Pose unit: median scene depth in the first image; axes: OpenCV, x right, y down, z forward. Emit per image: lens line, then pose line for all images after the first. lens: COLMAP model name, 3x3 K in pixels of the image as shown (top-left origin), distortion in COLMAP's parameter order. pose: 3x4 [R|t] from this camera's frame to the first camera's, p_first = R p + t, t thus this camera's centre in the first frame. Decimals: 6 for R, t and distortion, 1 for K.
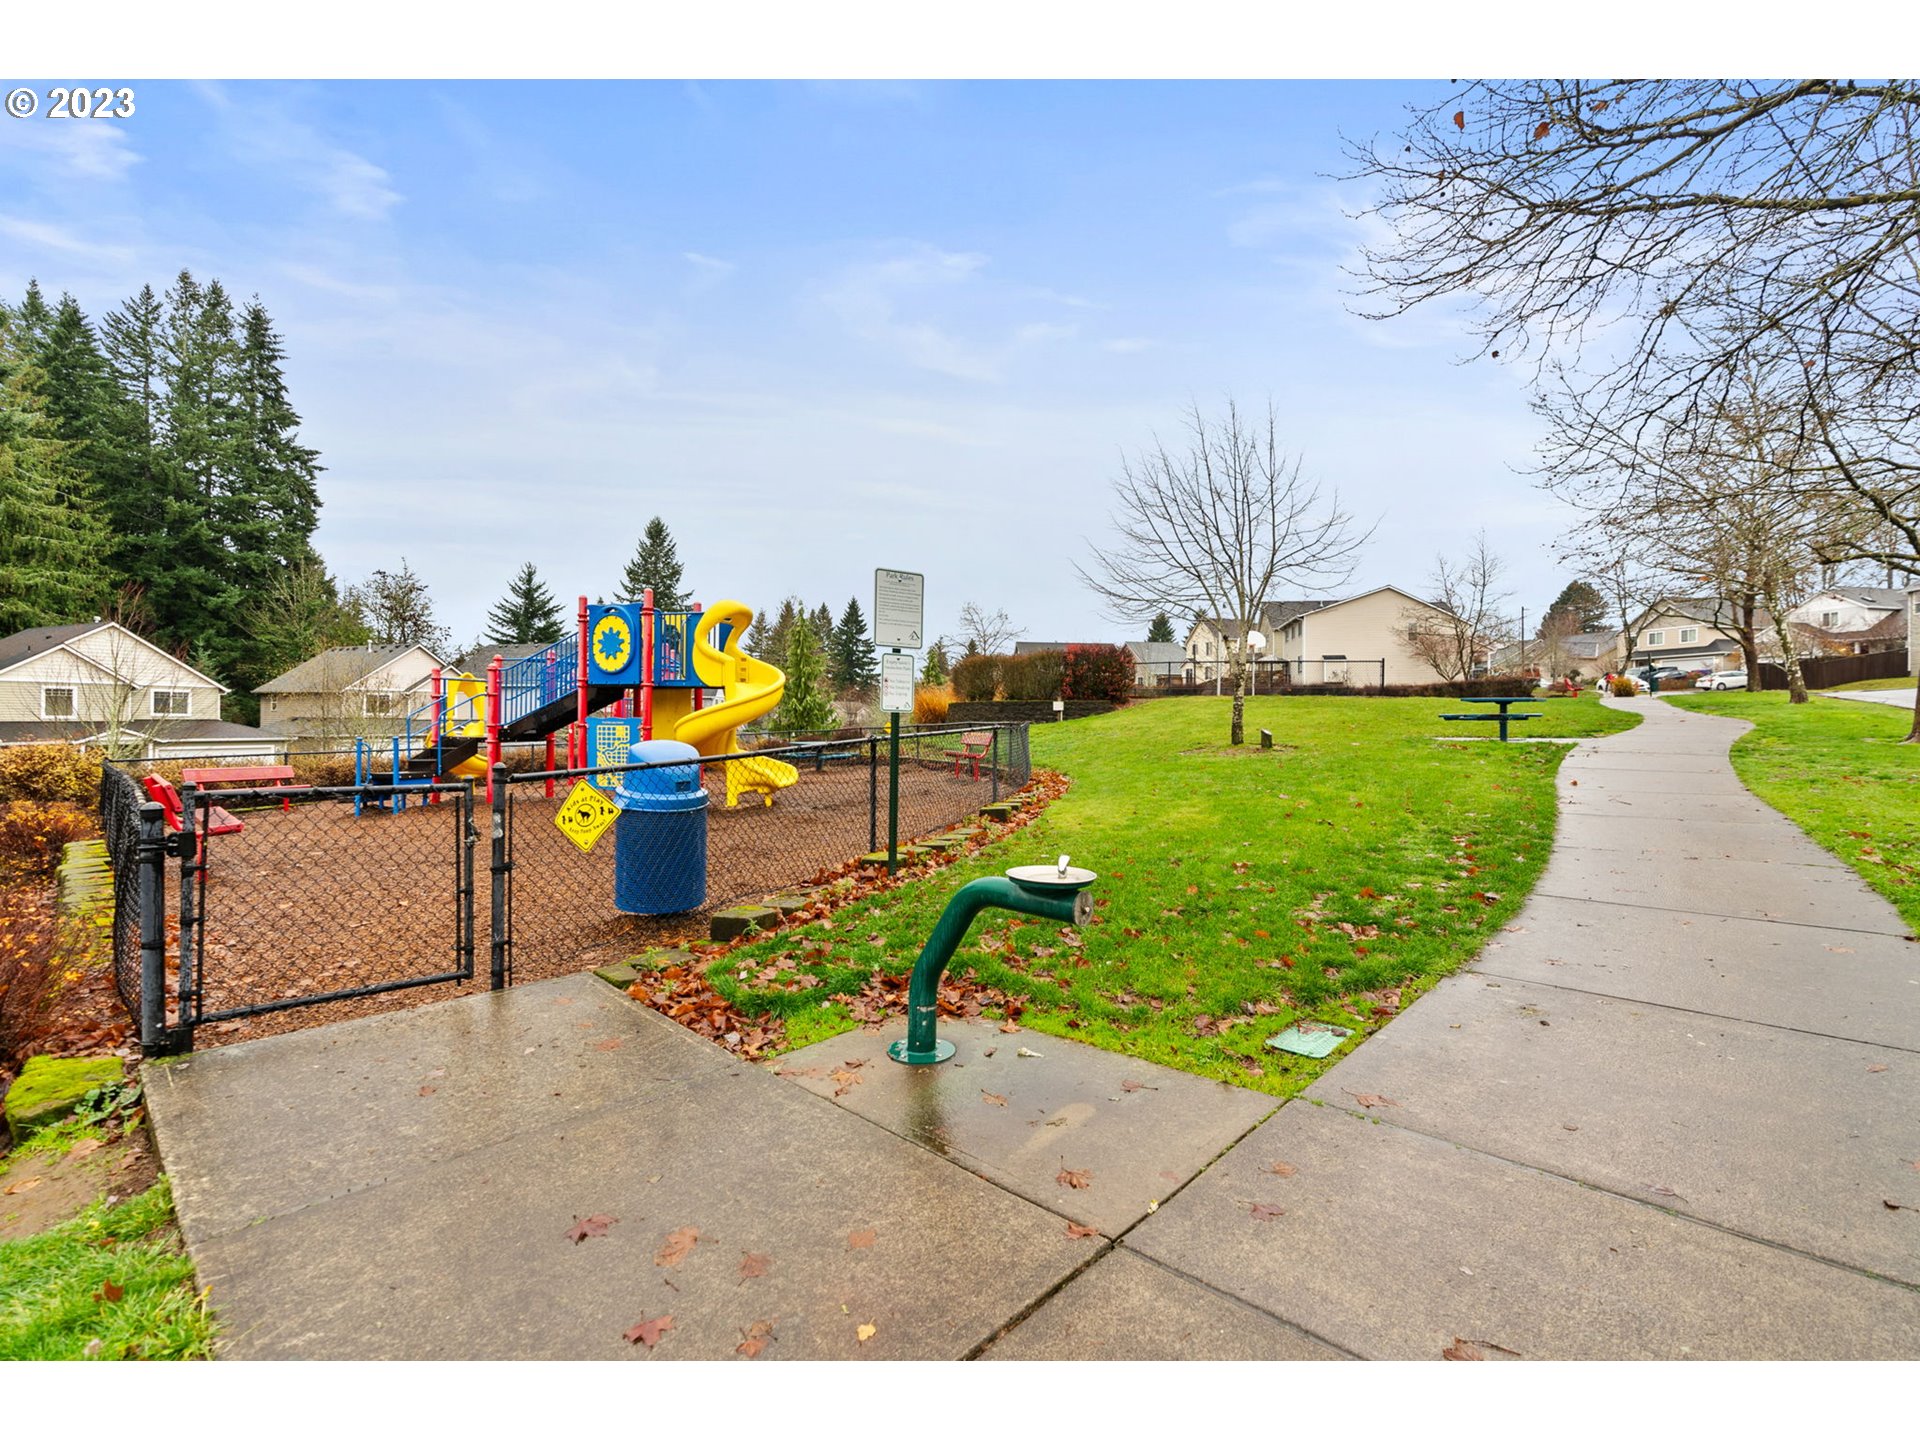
lens RADIAL K [[892.8, 0, 968.4], [0, 892.8, 715.0], [0, 0, 1]] dist [-0.009400, 0.003588]
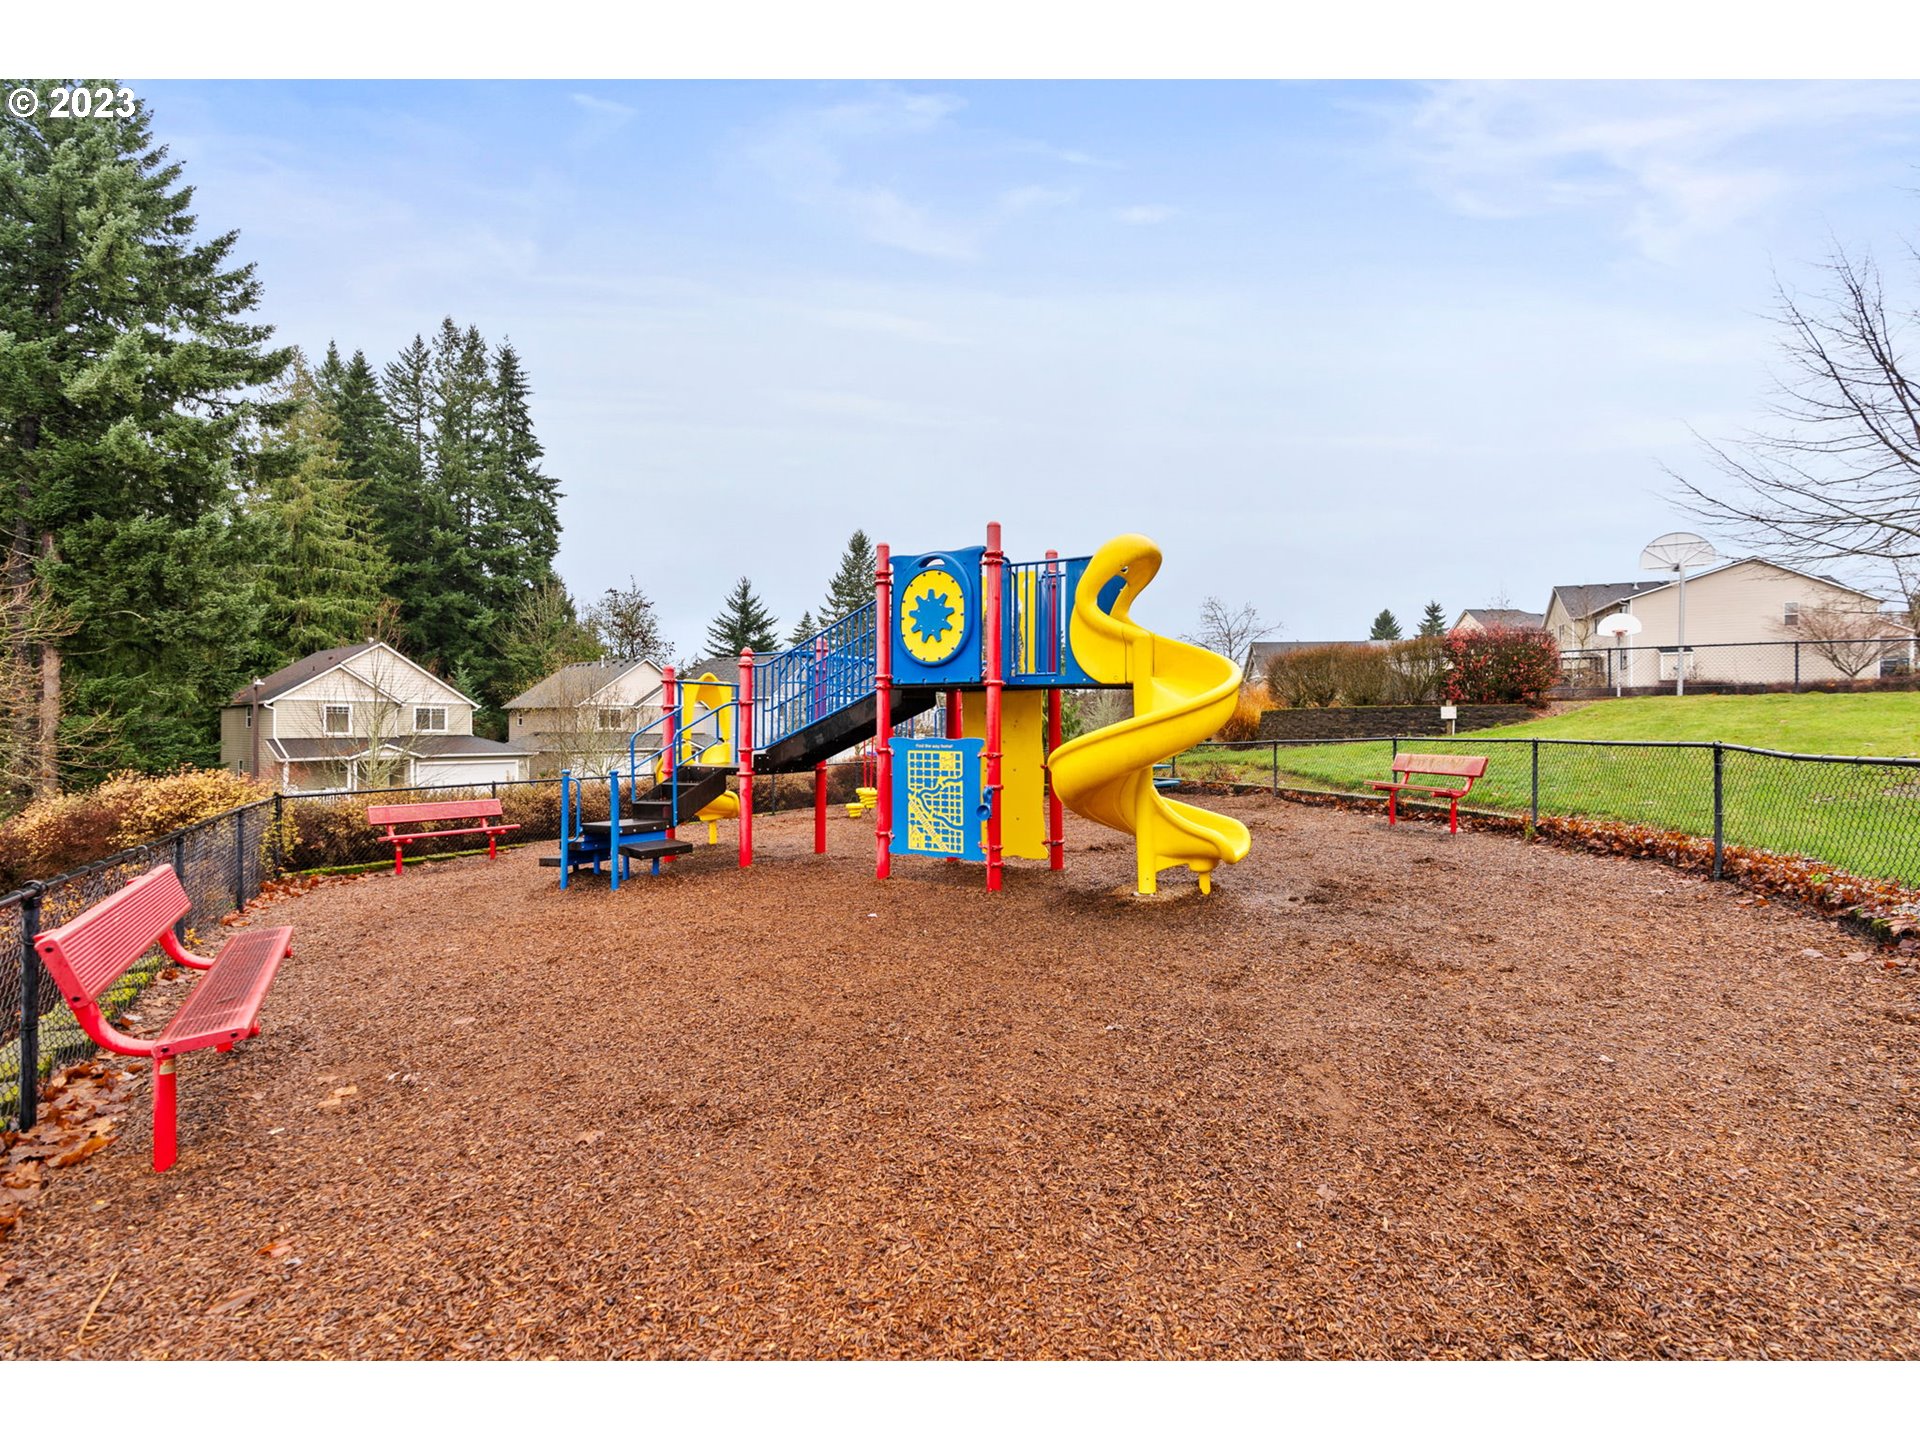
lens RADIAL K [[892.8, 0, 955.5], [0, 892.8, 725.3], [0, 0, 1]] dist [-0.009400, 0.003588]
pose [[0.975886, -0.007136, -0.218163, -0.052868], [0.007212, 0.999974, -0.000447, -0.001147], [0.218161, -0.001137, 0.975912, 0.085777]]
